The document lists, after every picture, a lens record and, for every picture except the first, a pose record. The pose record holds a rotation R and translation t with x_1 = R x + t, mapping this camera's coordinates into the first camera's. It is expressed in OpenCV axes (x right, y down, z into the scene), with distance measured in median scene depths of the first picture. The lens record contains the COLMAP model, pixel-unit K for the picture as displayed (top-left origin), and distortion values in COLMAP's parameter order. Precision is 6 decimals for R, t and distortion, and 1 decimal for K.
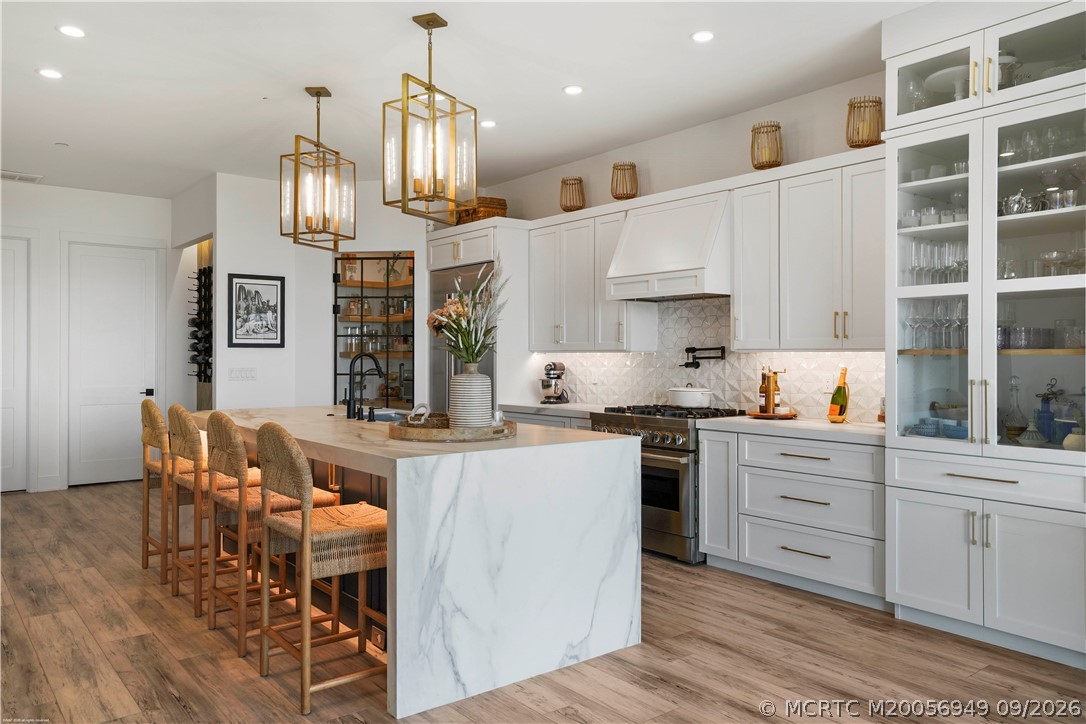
lens RADIAL K [[816.6, 0, 543.0], [0, 816.6, 362.0], [0, 0, 1]] dist [0.005802, 0.005512]
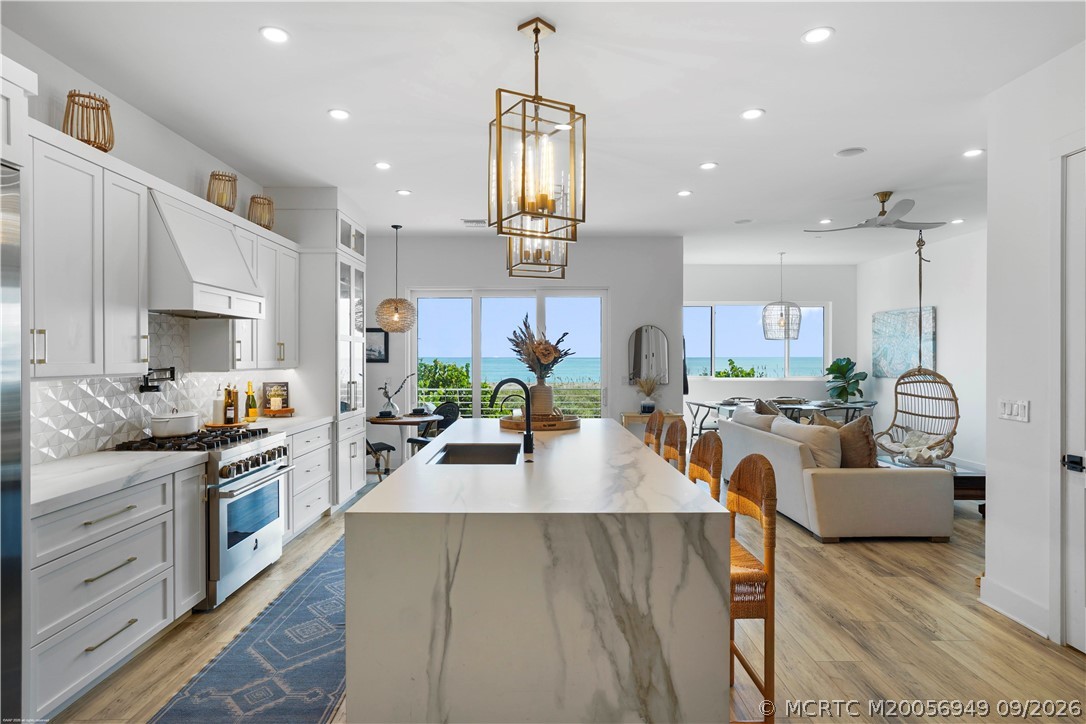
lens RADIAL K [[597.5, 0, 534.9], [0, 597.5, 360.4], [0, 0, 1]] dist [-0.016403, 0.000658]
pose [[-0.773861, -0.003769, 0.633344, -0.771157], [0.003407, 0.999943, 0.010113, -0.045596], [-0.633346, 0.009984, -0.773805, 1.787181]]
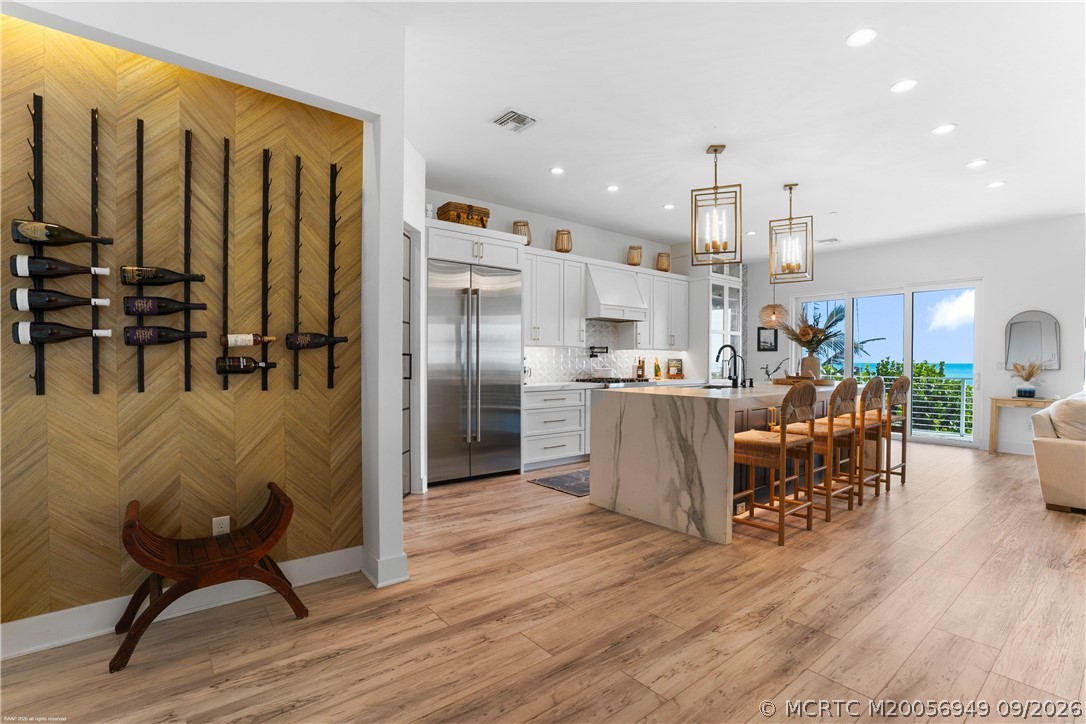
lens RADIAL K [[497.4, 0, 566.3], [0, 497.4, 352.7], [0, 0, 1]] dist [-0.050677, 0.013587]
pose [[-0.030274, 0.017236, 0.999393, -1.360706], [0.003513, 0.999847, -0.017137, 0.022161], [-0.999535, 0.002992, -0.030330, 1.596595]]
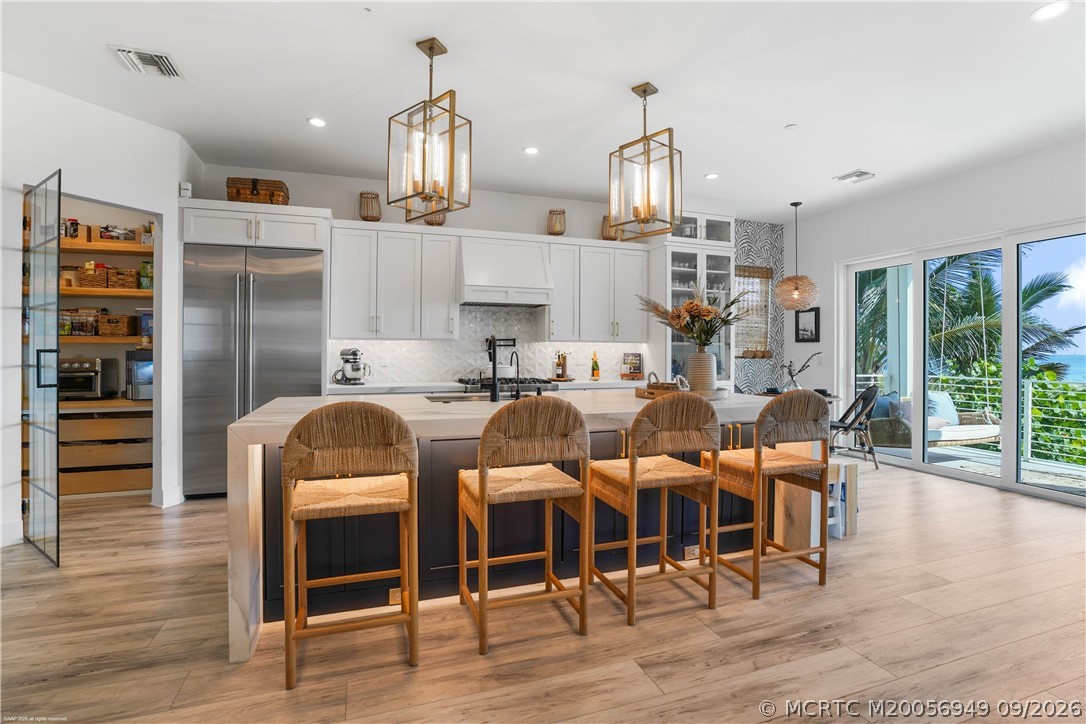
lens RADIAL K [[497.4, 0, 566.3], [0, 497.4, 352.7], [0, 0, 1]] dist [-0.050677, 0.013587]
pose [[0.314399, -0.001828, 0.949289, -0.922236], [0.003308, 0.999994, 0.000830, 0.010921], [-0.949285, 0.002879, 0.314403, 0.851870]]
